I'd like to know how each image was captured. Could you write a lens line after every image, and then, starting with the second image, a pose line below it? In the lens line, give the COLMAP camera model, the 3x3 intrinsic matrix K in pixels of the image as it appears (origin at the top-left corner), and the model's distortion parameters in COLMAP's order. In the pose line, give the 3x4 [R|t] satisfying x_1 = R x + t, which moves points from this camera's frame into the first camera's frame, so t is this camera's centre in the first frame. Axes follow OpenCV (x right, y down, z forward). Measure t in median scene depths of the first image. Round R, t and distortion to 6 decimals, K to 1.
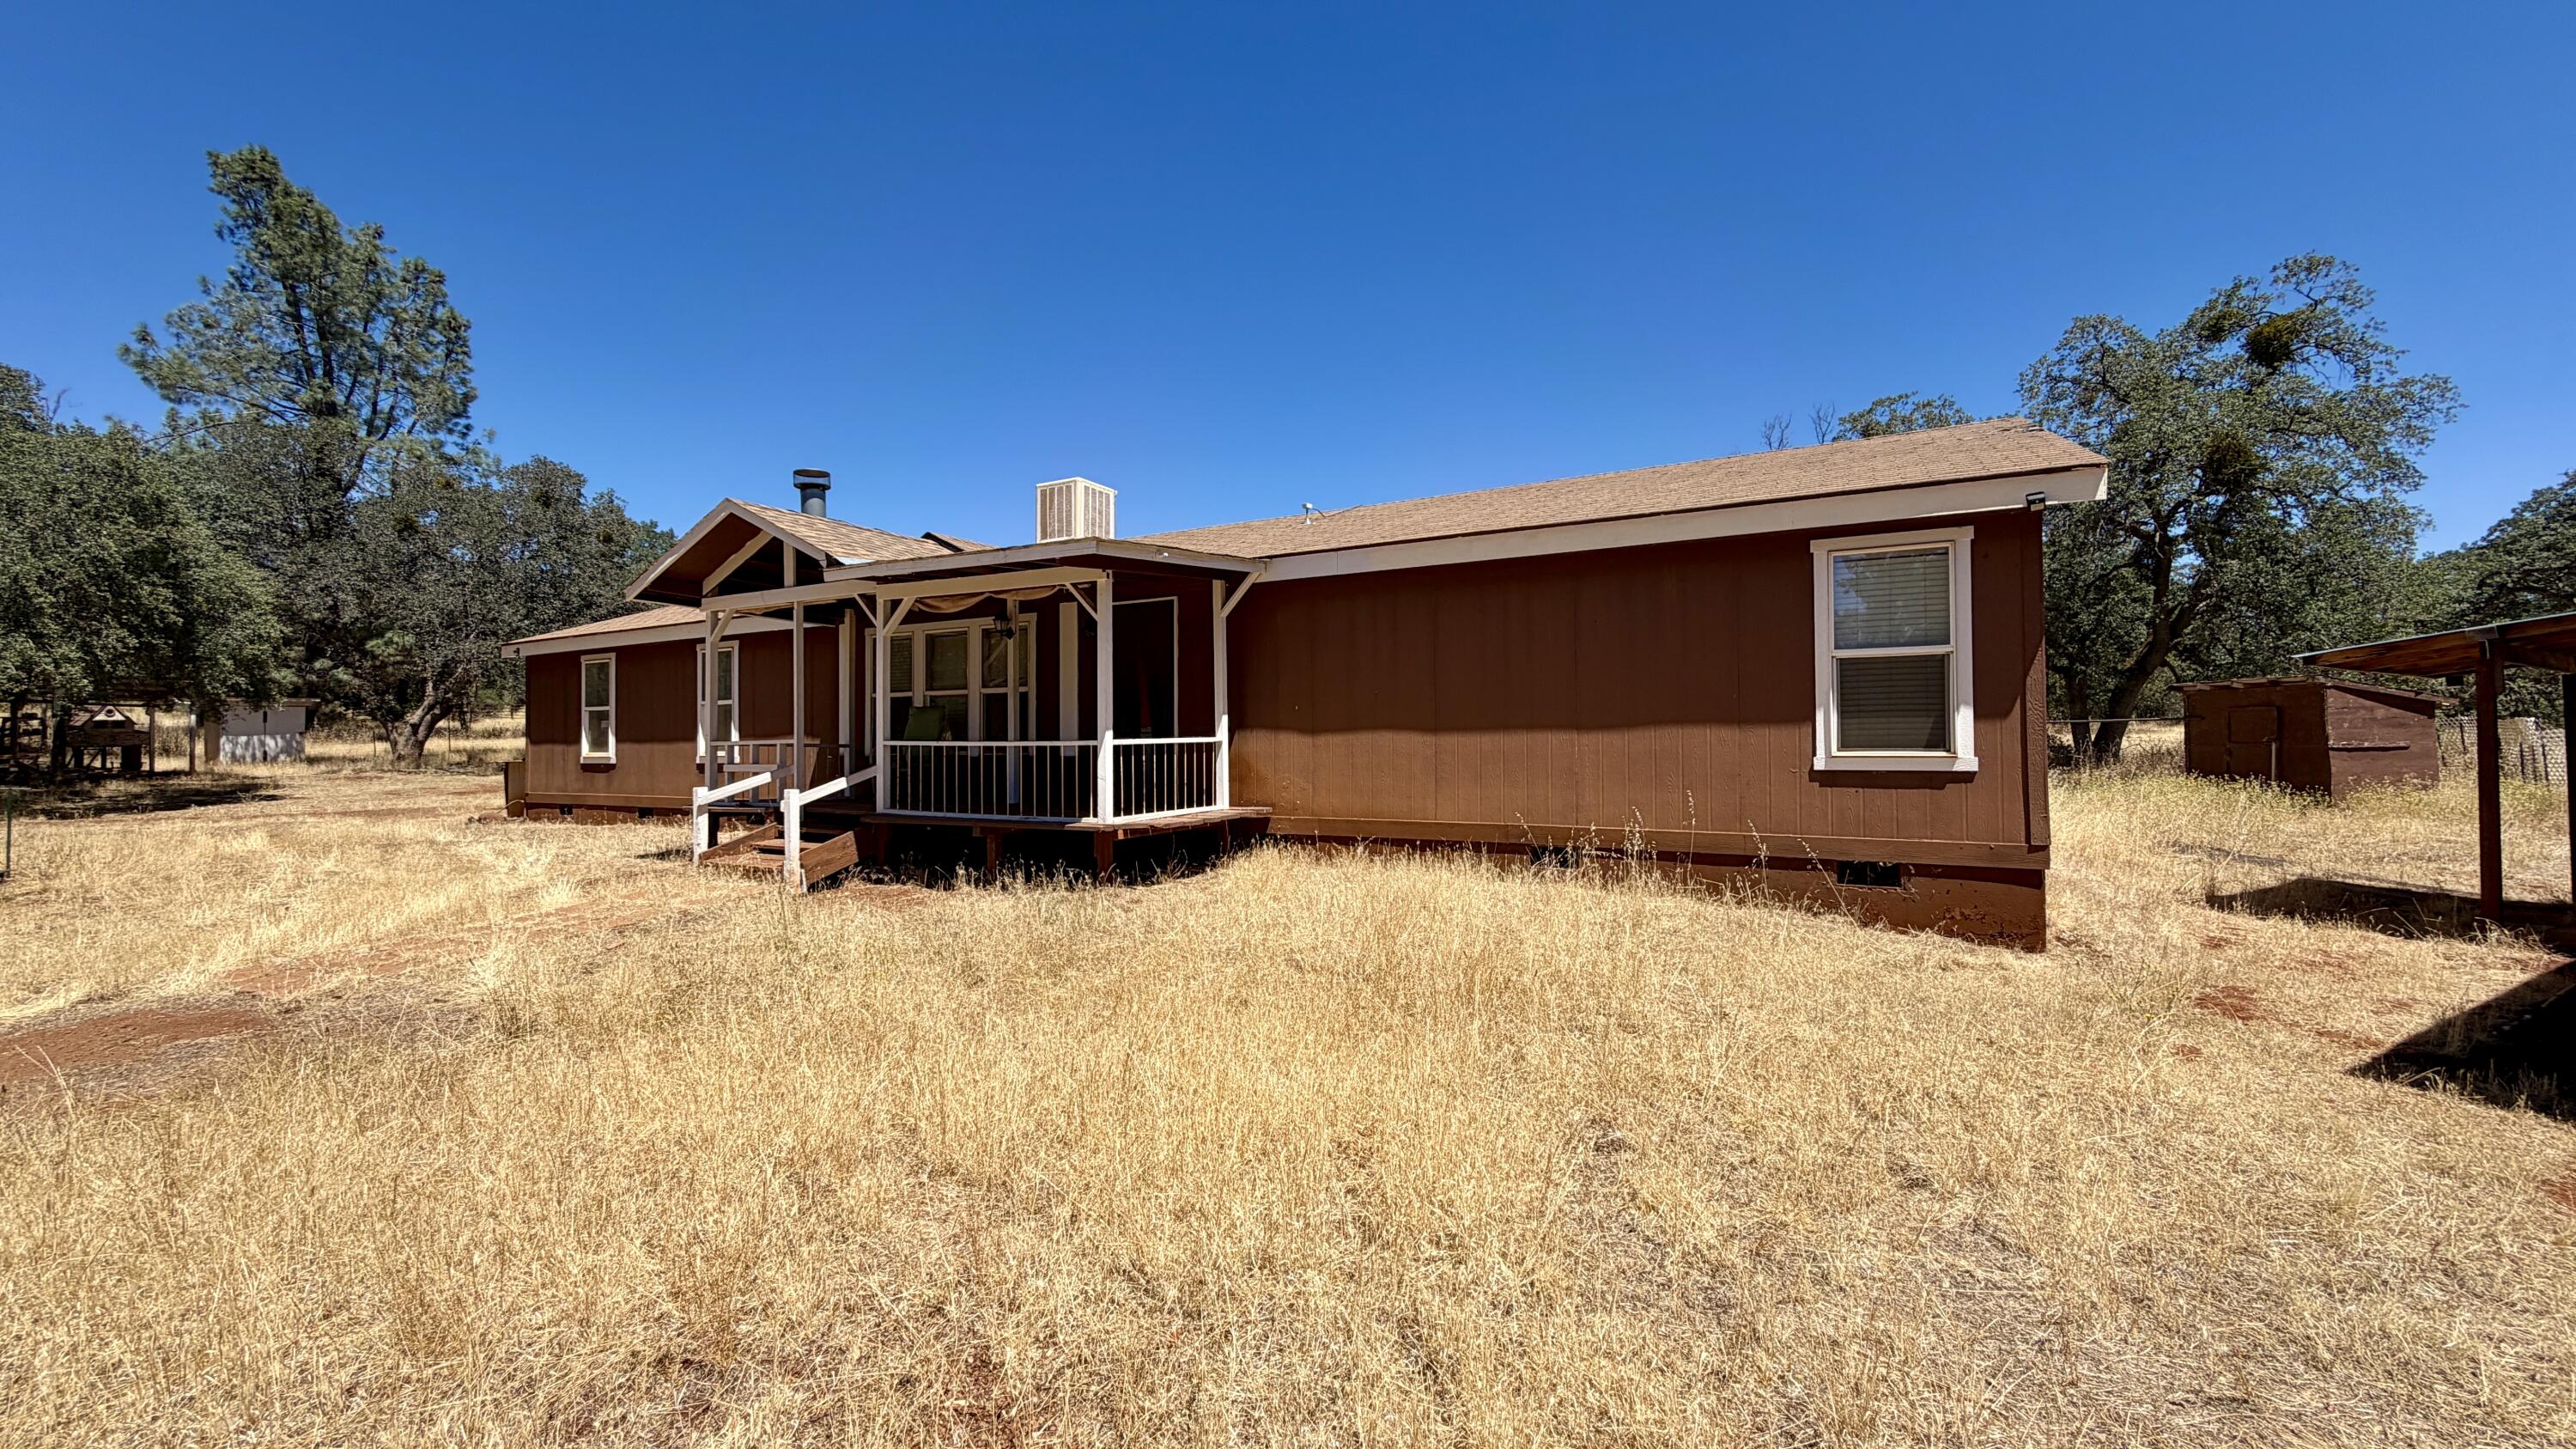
lens RADIAL K [[1029.1, 0, 1285.9], [0, 1029.1, 725.4], [0, 0, 1]] dist [0.000605, -0.001021]
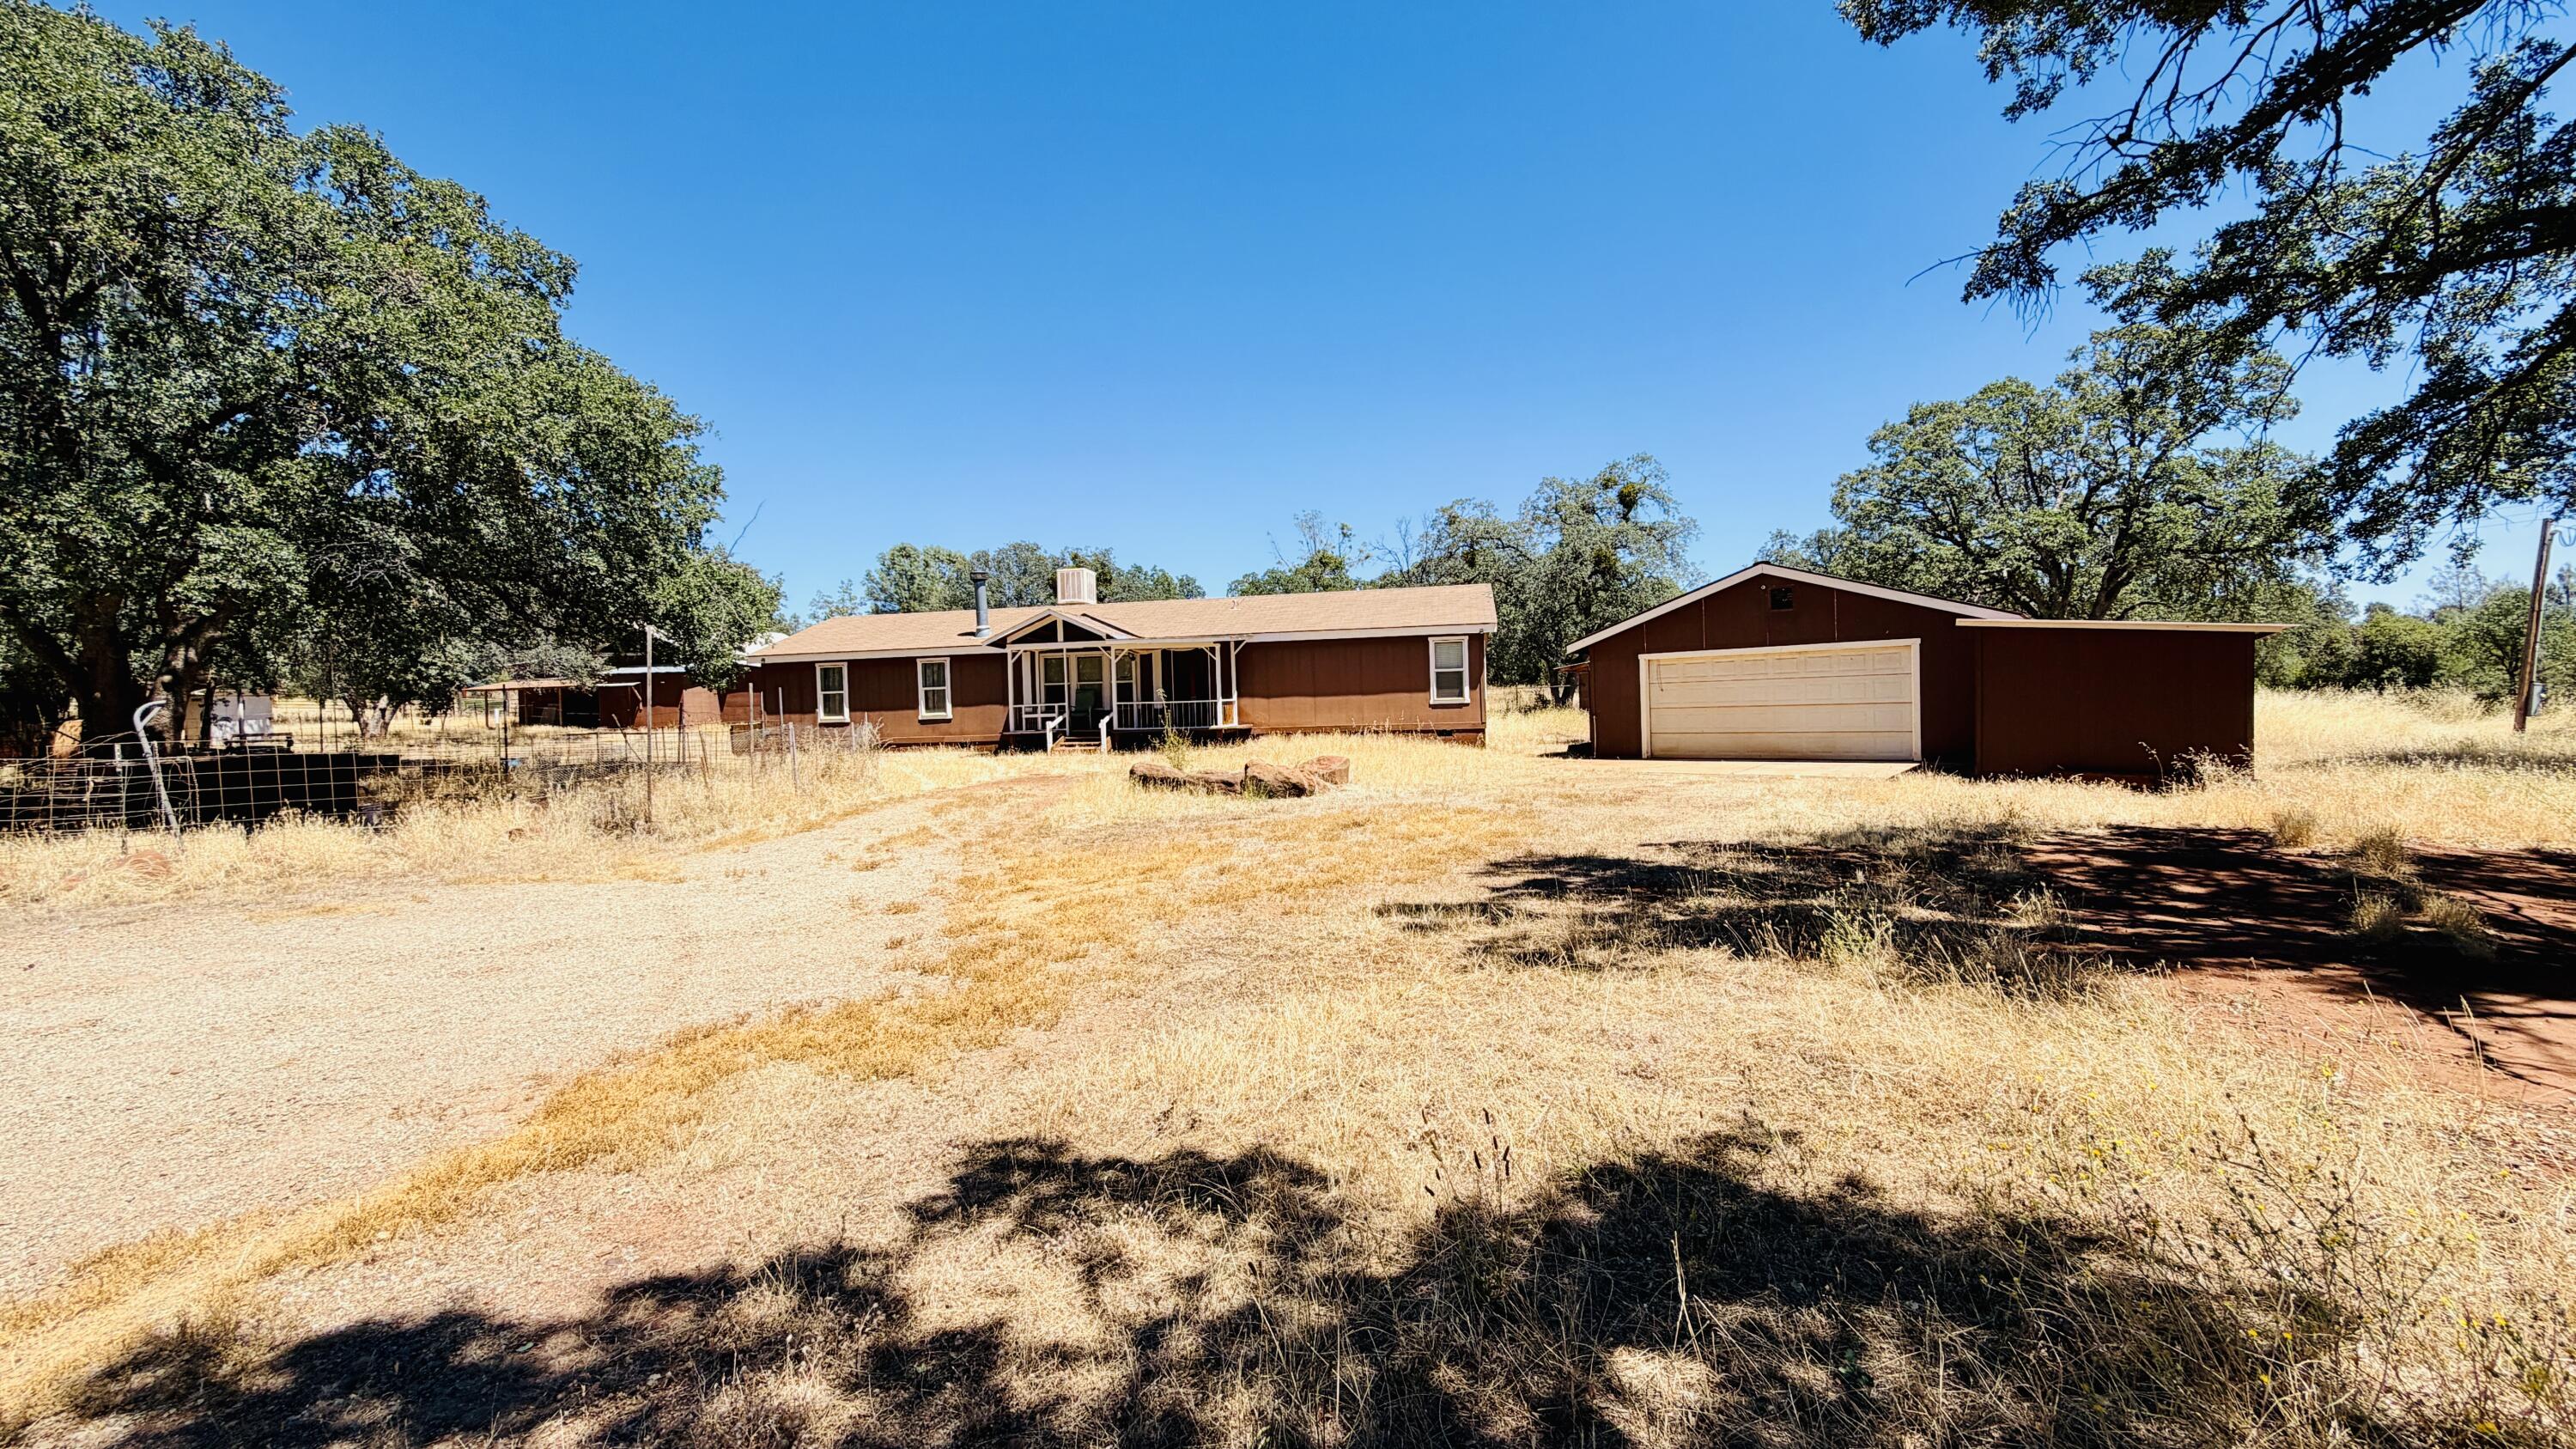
lens RADIAL K [[1029.1, 0, 1285.3], [0, 1029.1, 719.5], [0, 0, 1]] dist [0.000605, -0.001021]
pose [[0.939080, -0.021990, 0.342994, -0.428038], [0.015906, 0.999663, 0.020539, 0.005782], [-0.343330, -0.013832, 0.939113, -0.787785]]
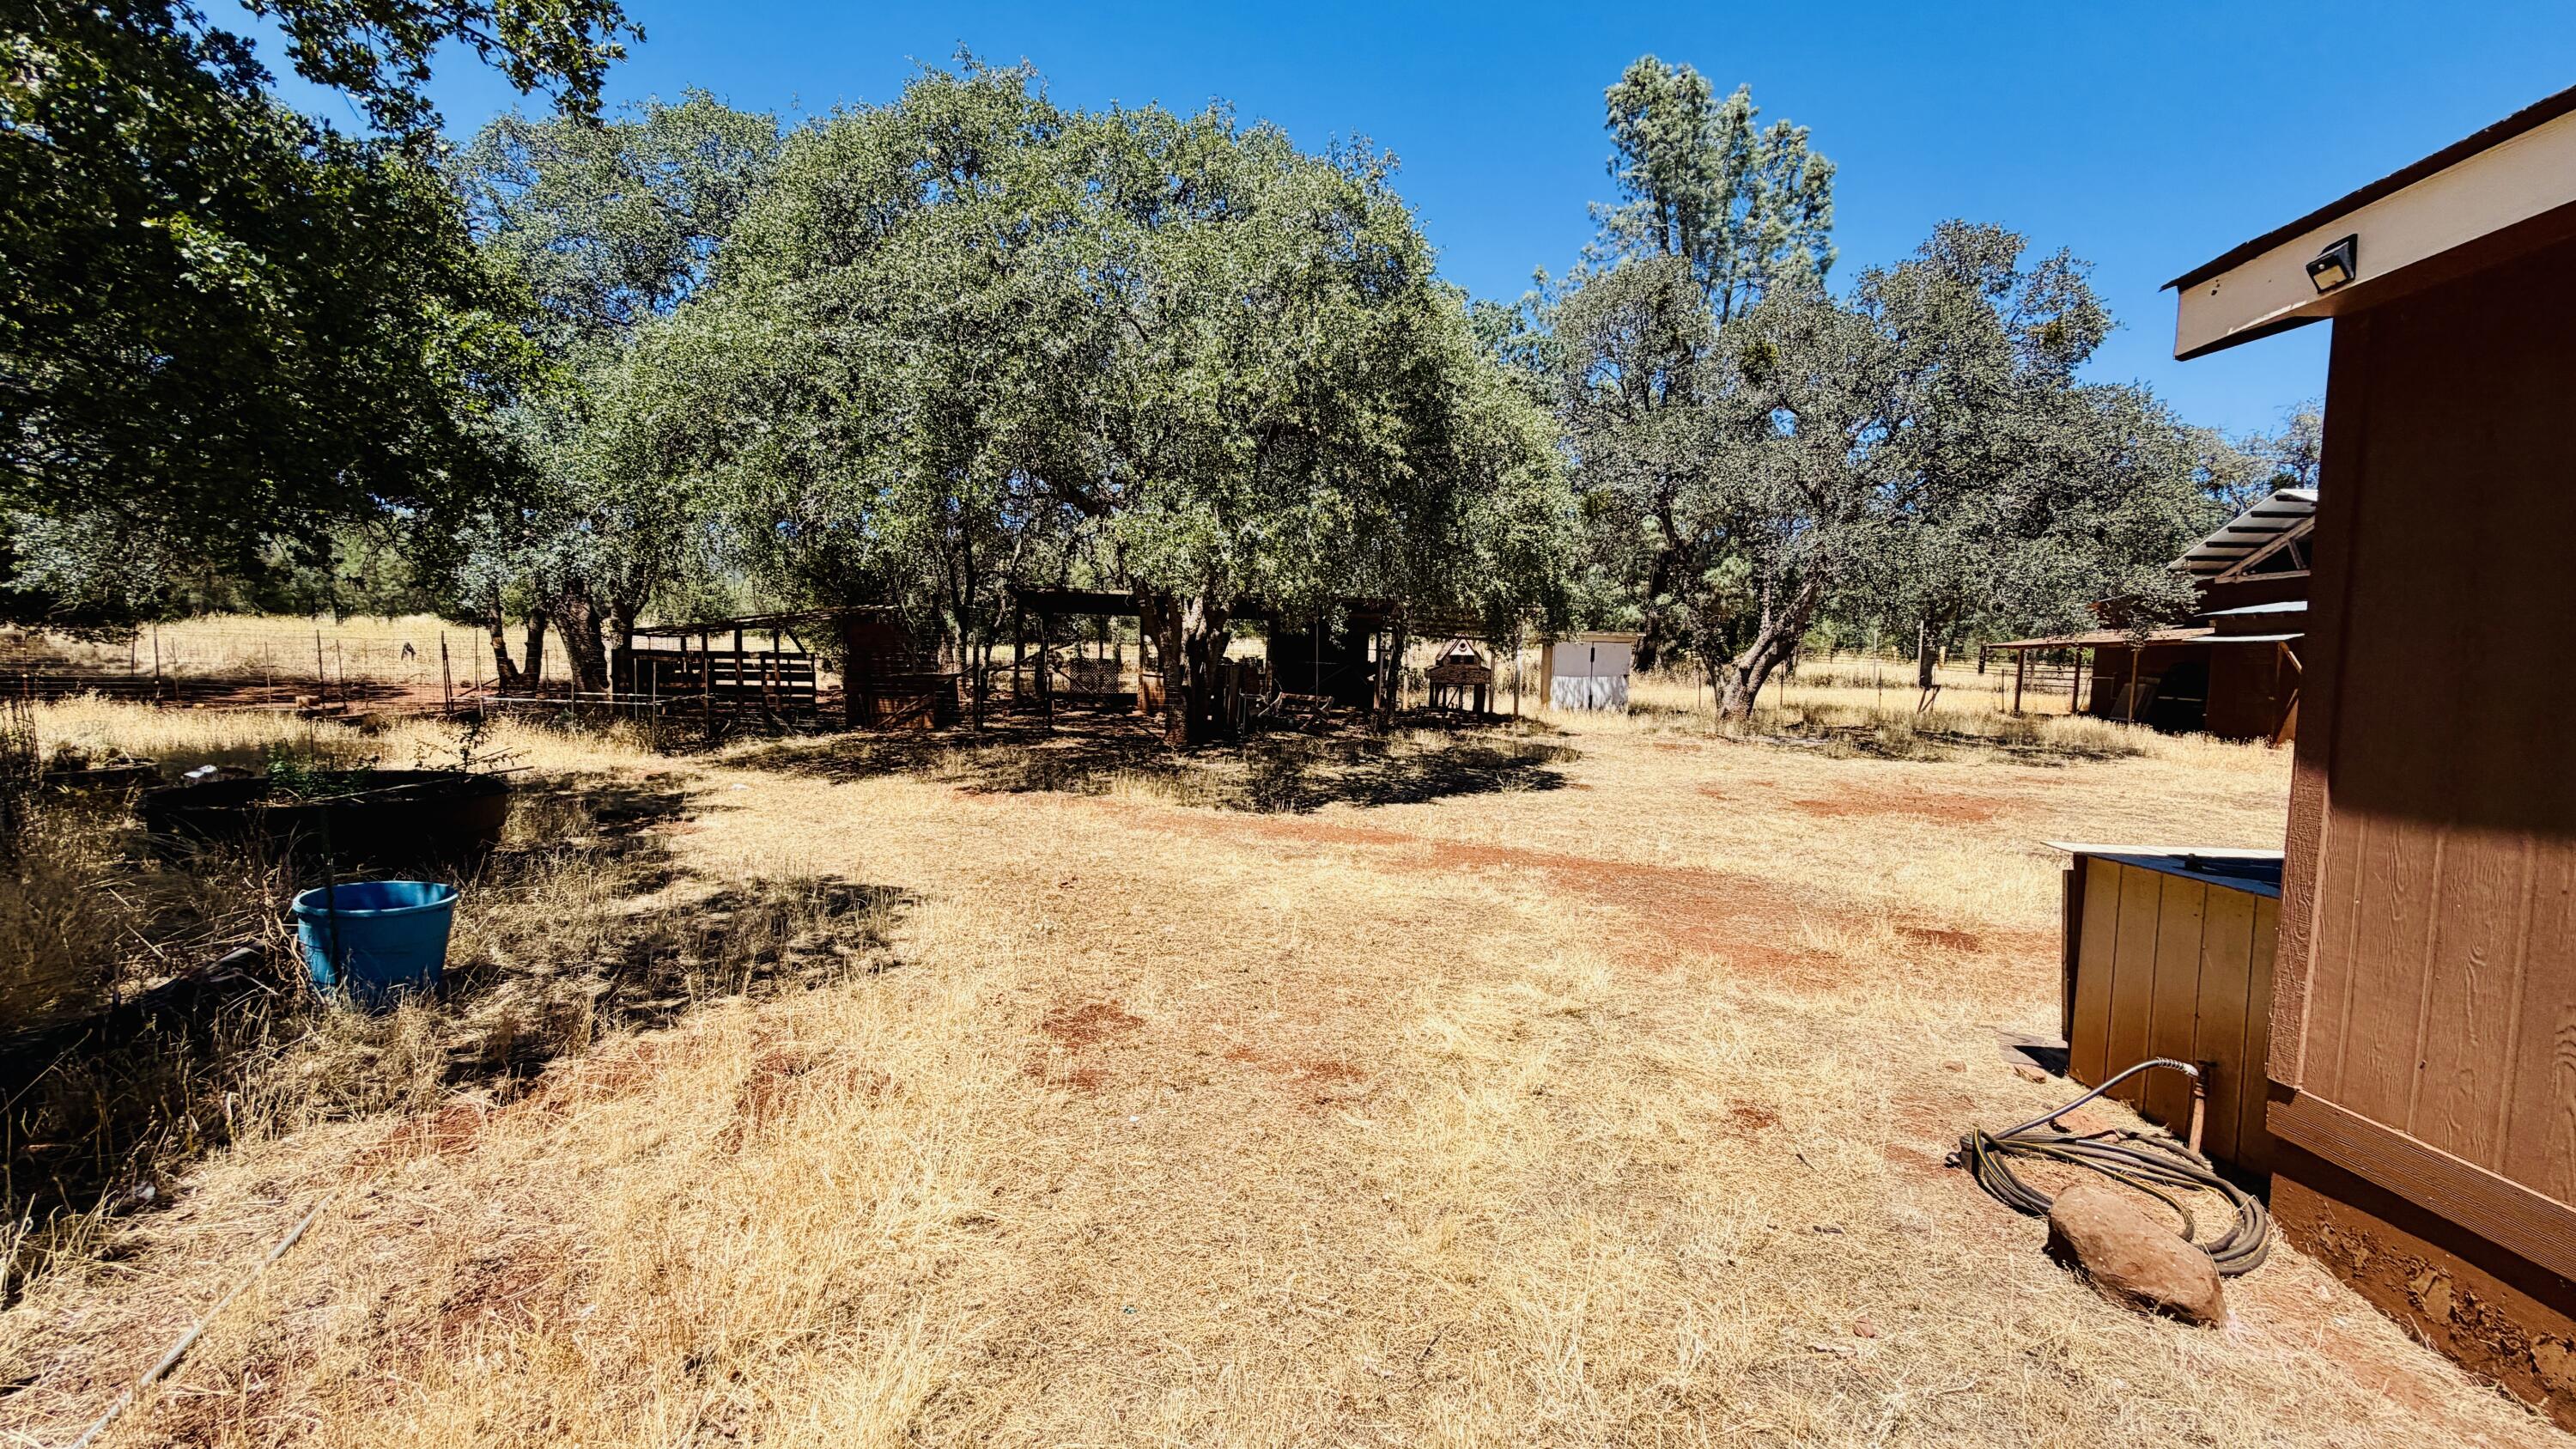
lens RADIAL K [[1029.1, 0, 1285.5], [0, 1029.1, 729.2], [0, 0, 1]] dist [0.000605, -0.001021]
pose [[0.436650, 0.079177, -0.896140, -0.550979], [-0.030887, 0.996852, 0.073025, -0.002008], [0.899101, -0.004208, 0.437721, 0.643033]]
